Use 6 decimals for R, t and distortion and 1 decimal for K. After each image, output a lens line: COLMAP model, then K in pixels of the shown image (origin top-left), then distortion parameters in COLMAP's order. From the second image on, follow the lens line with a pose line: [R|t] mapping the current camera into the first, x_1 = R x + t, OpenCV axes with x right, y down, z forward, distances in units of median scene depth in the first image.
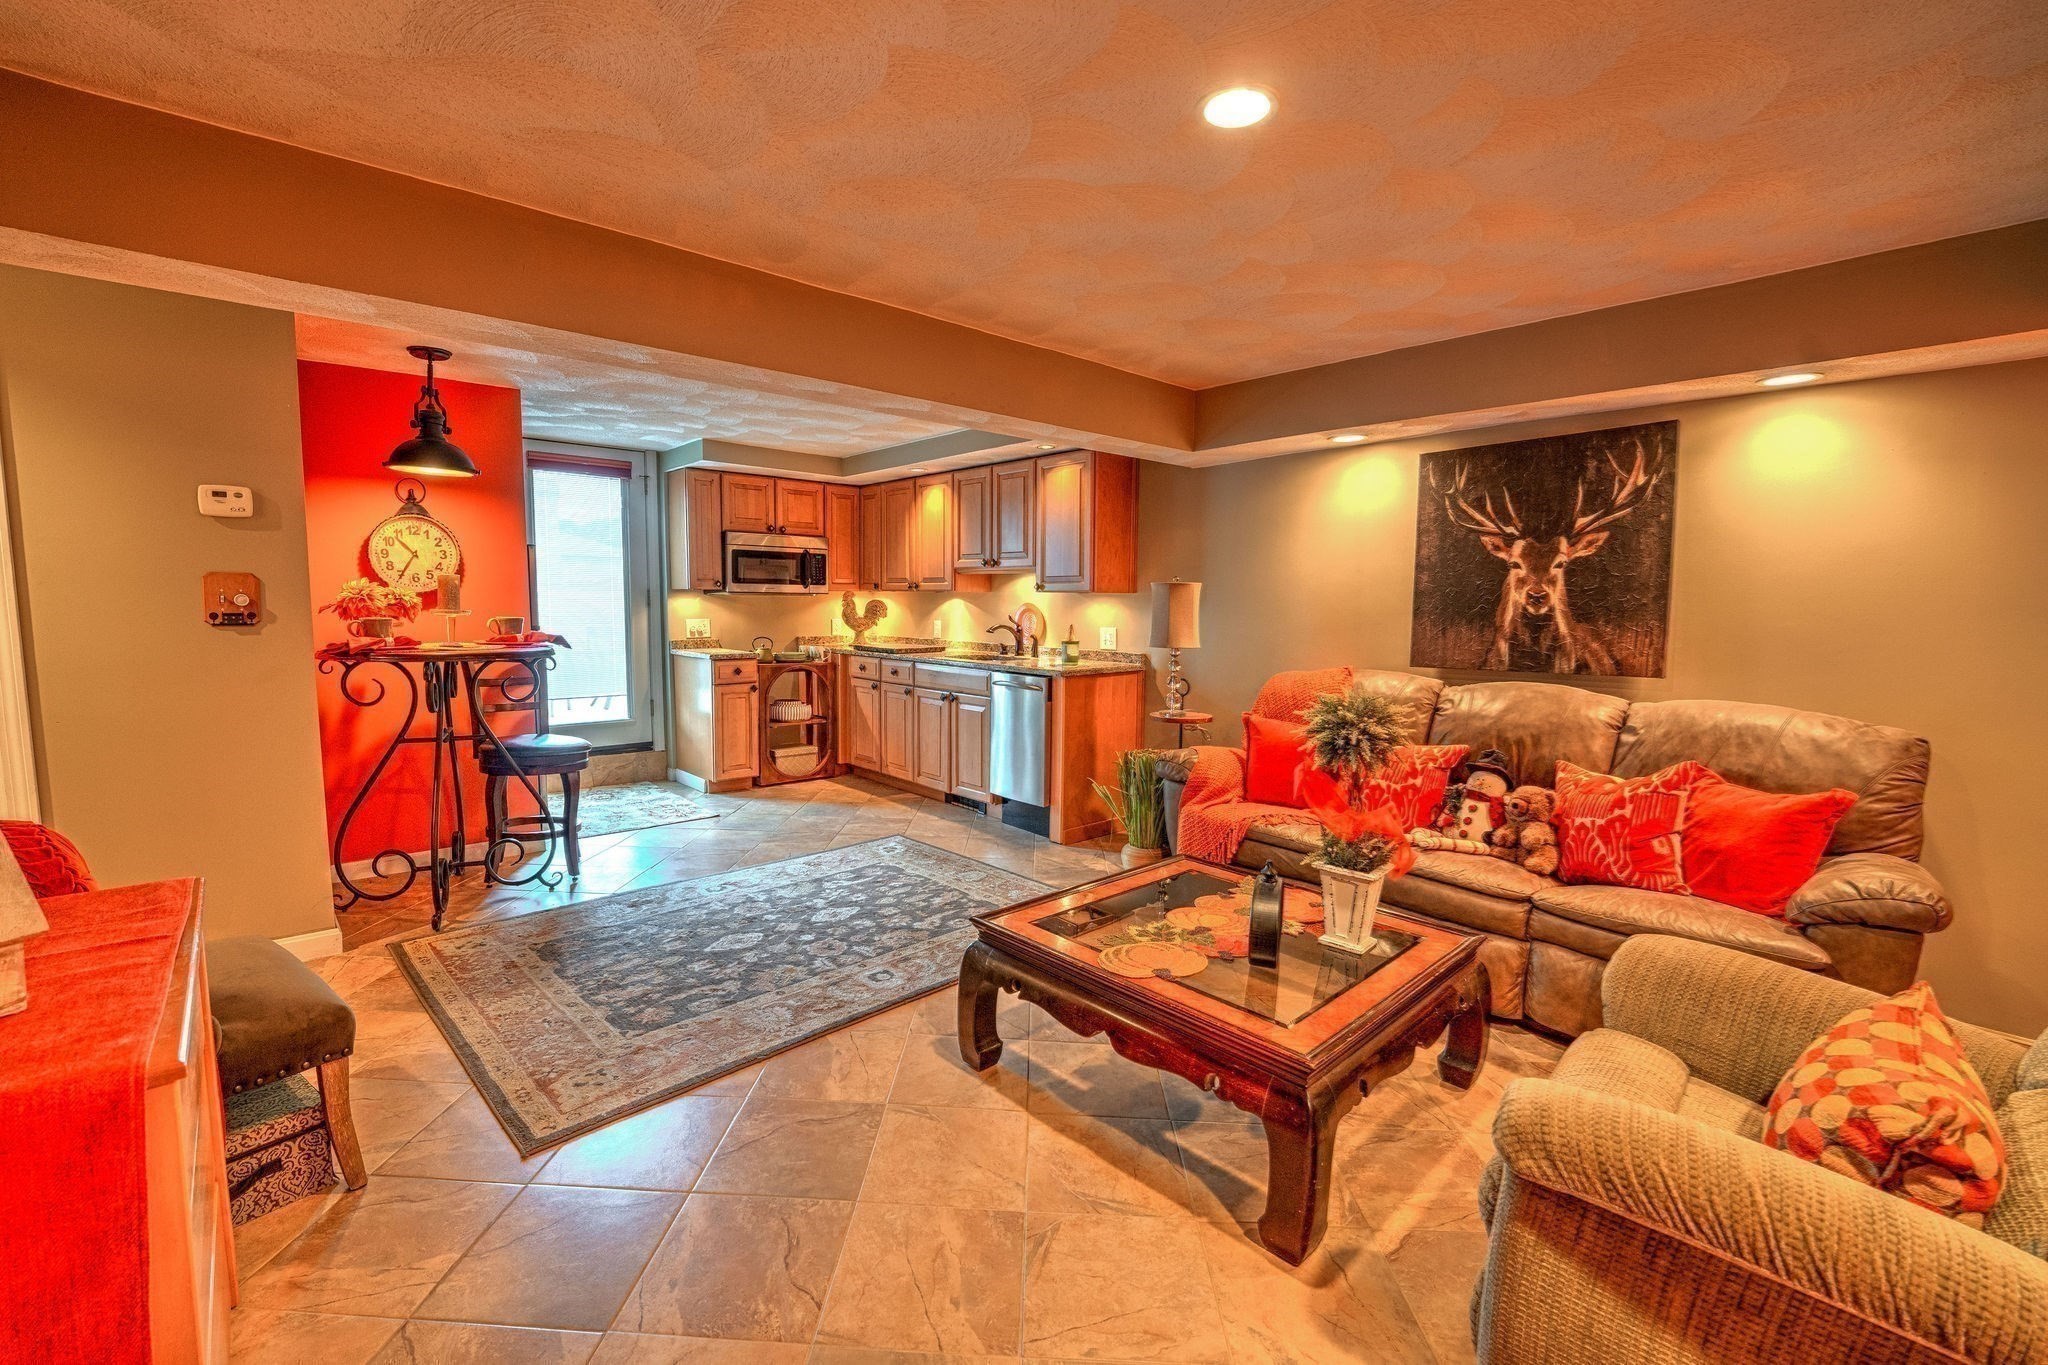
lens RADIAL K [[853.9, 0, 1013.8], [0, 853.9, 678.8], [0, 0, 1]] dist [-0.028605, 0.003595]
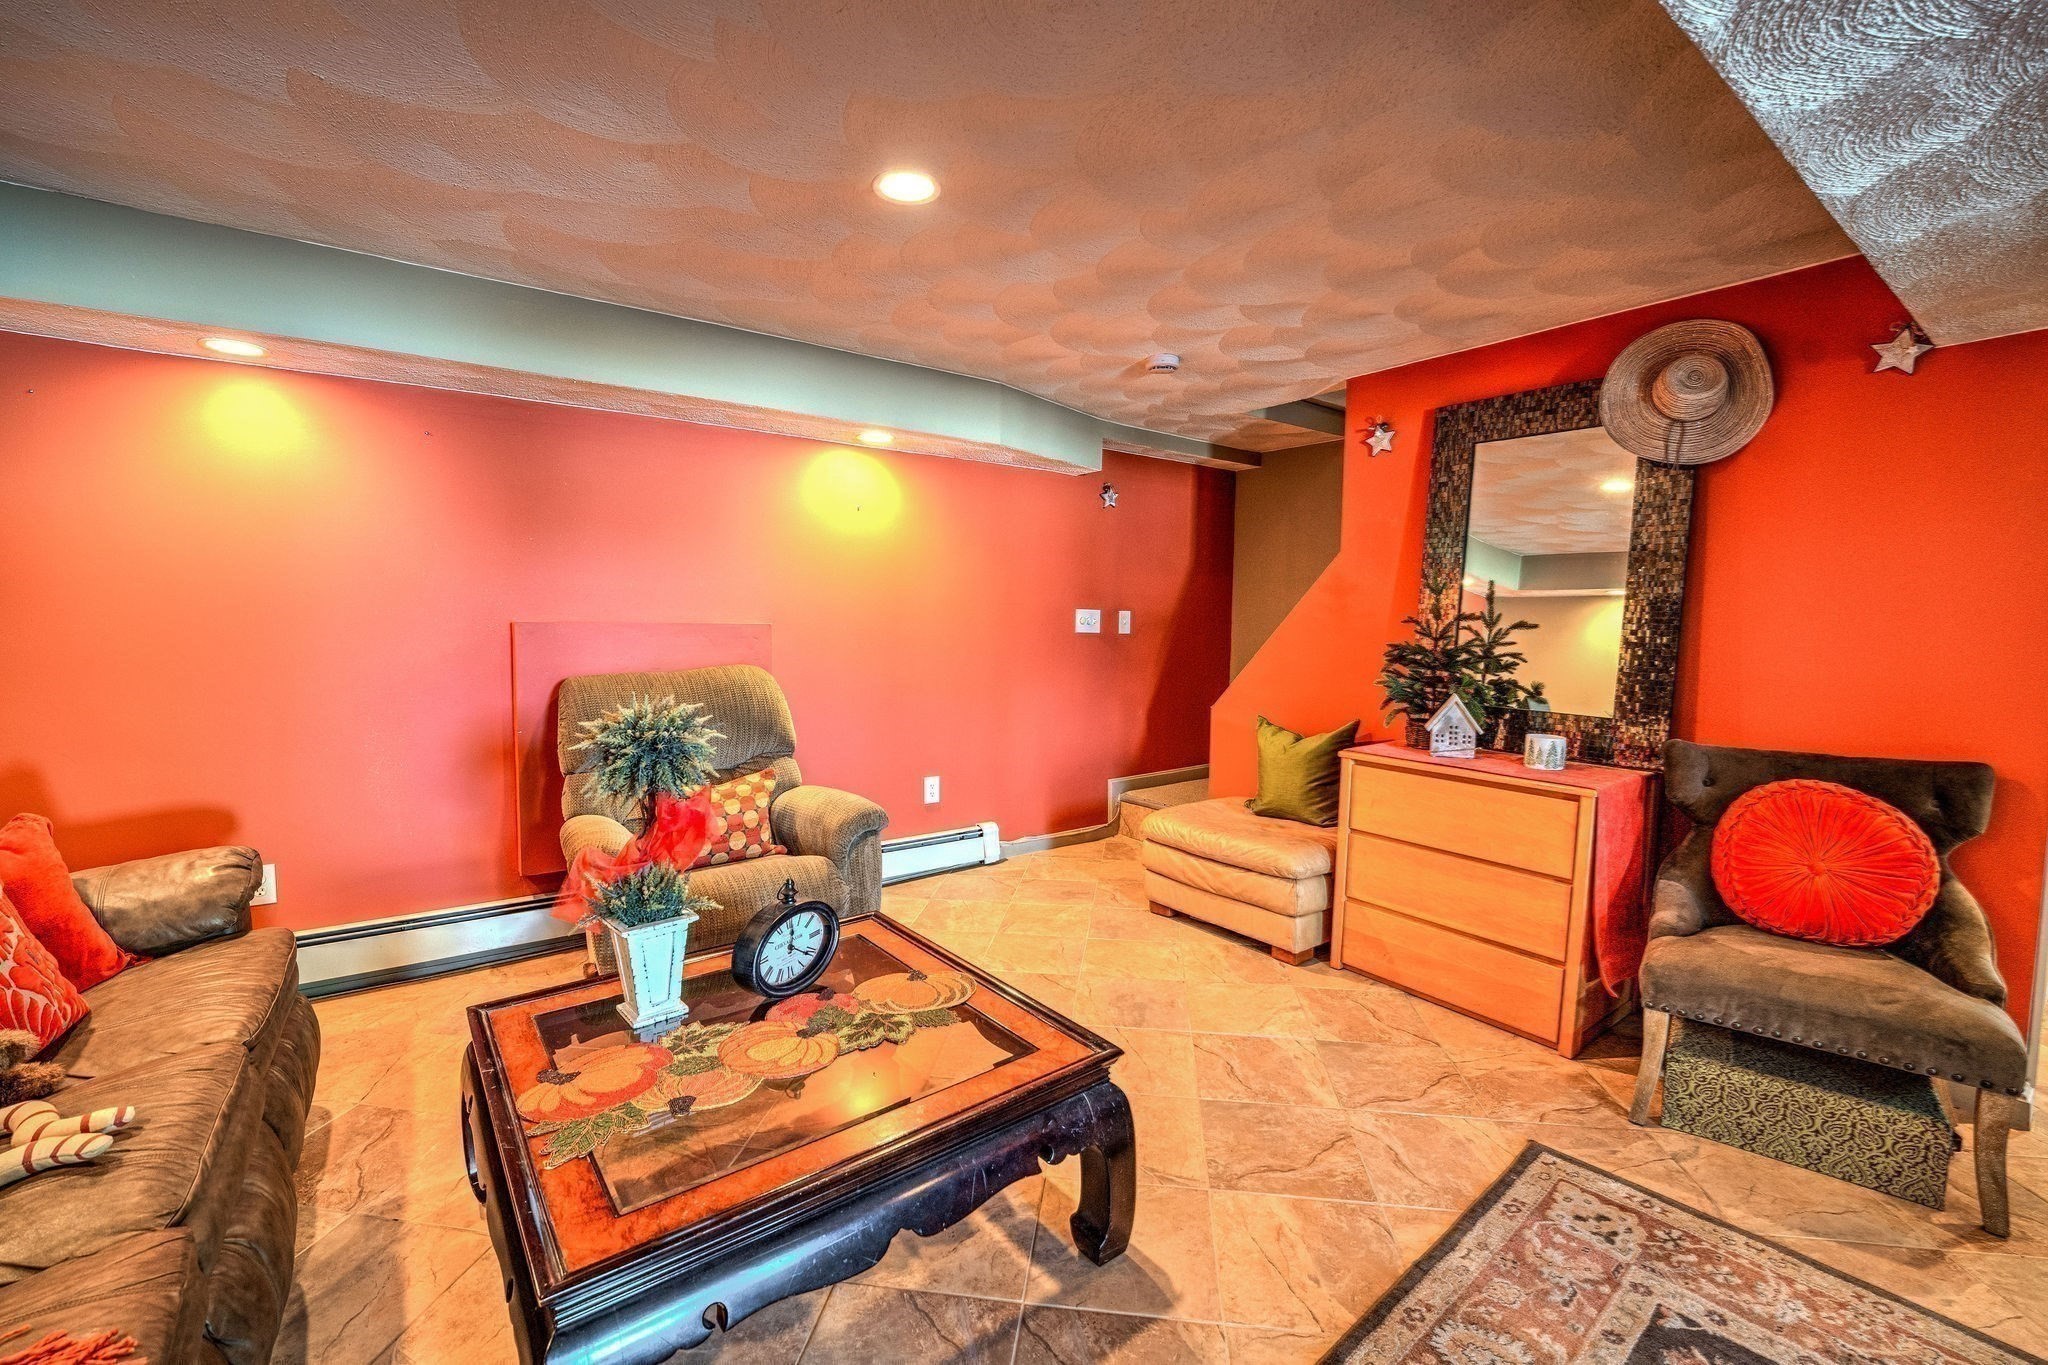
lens RADIAL K [[849.7, 0, 1012.7], [0, 849.7, 682.8], [0, 0, 1]] dist [-0.026074, 0.000675]
pose [[-0.992594, -0.033260, 0.116836, -0.023401], [-0.013000, 0.985348, 0.170061, -0.097113], [-0.120780, 0.167283, -0.978483, 1.163290]]
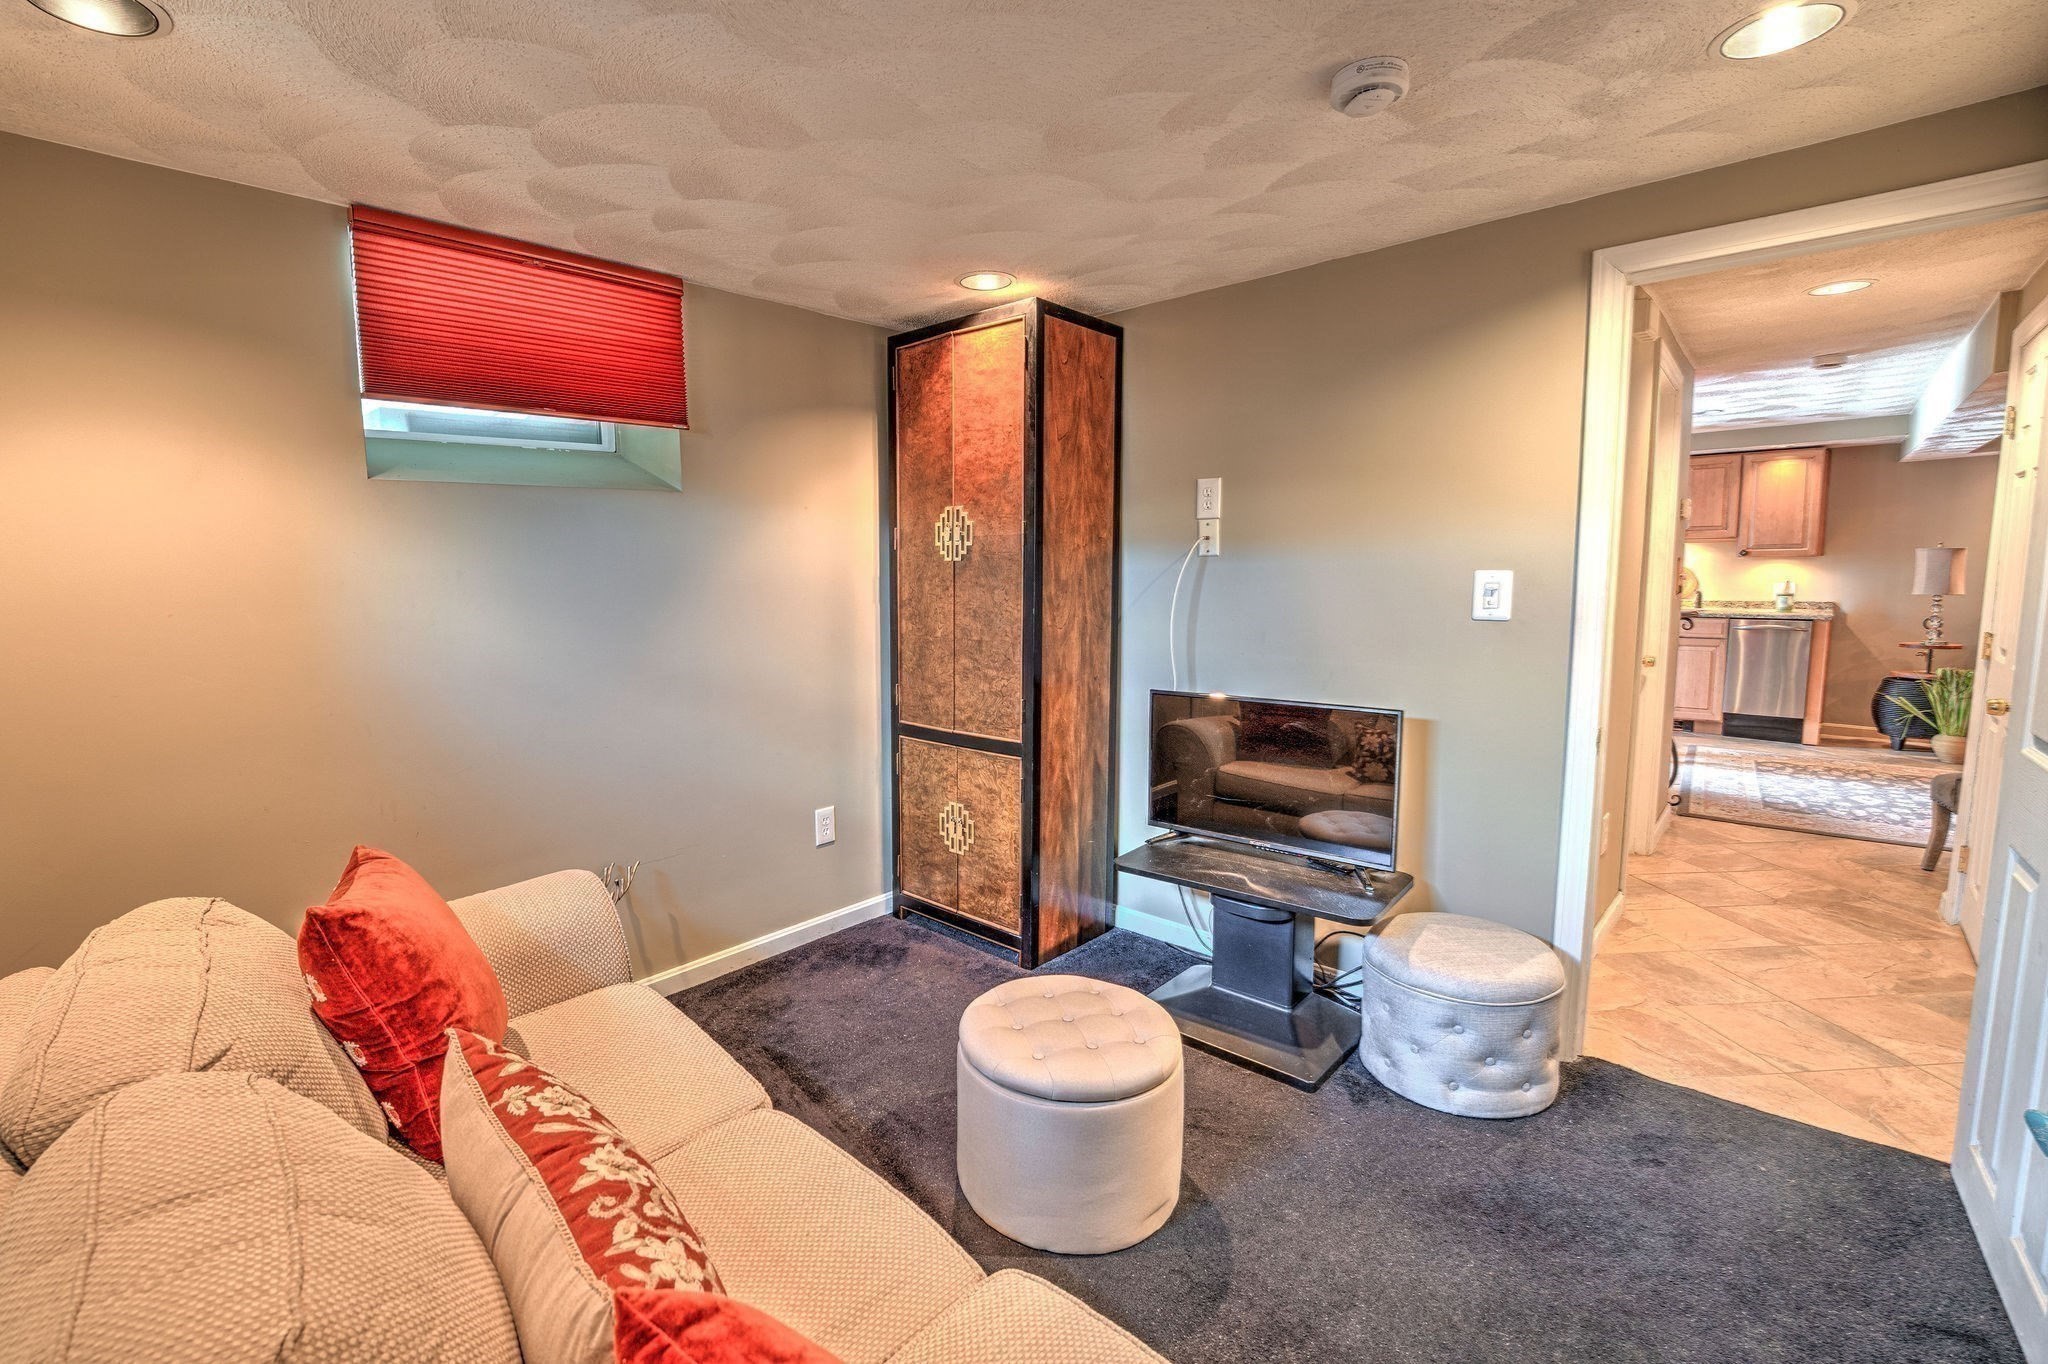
lens RADIAL K [[849.7, 0, 1012.7], [0, 849.7, 682.3], [0, 0, 1]] dist [-0.026074, 0.000675]
pose [[0.996760, -0.036629, 0.071605, -1.786808], [0.034753, 0.999024, 0.027264, 0.021252], [-0.072534, -0.024687, 0.997060, -0.275120]]
